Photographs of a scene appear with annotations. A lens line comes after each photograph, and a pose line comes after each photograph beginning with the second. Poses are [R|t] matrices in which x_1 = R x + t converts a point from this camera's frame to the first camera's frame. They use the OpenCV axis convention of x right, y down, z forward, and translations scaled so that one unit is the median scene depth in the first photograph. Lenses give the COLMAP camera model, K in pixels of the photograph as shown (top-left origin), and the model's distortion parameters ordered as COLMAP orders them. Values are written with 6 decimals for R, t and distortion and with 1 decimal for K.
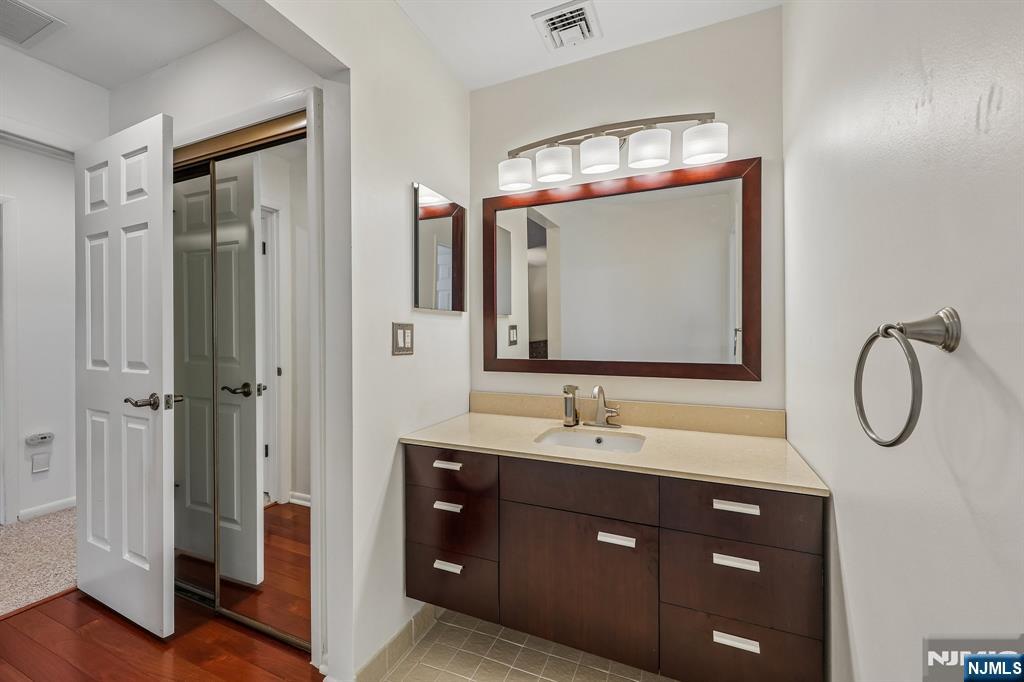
lens RADIAL K [[411.6, 0, 519.2], [0, 411.6, 339.7], [0, 0, 1]] dist [-0.002207, -0.000440]
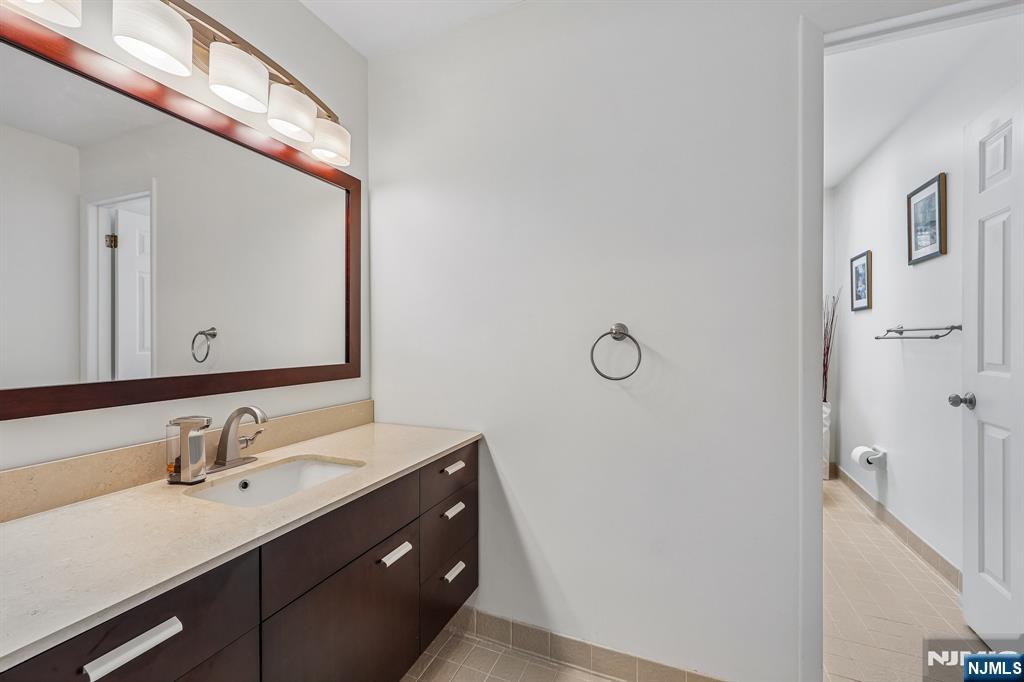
lens RADIAL K [[411.6, 0, 519.8], [0, 411.6, 340.2], [0, 0, 1]] dist [-0.002207, -0.000440]
pose [[-0.034621, 0.005266, 0.999387, -0.544793], [0.008743, 0.999949, -0.004966, 0.009130], [-0.999362, 0.008565, -0.034665, 0.585222]]
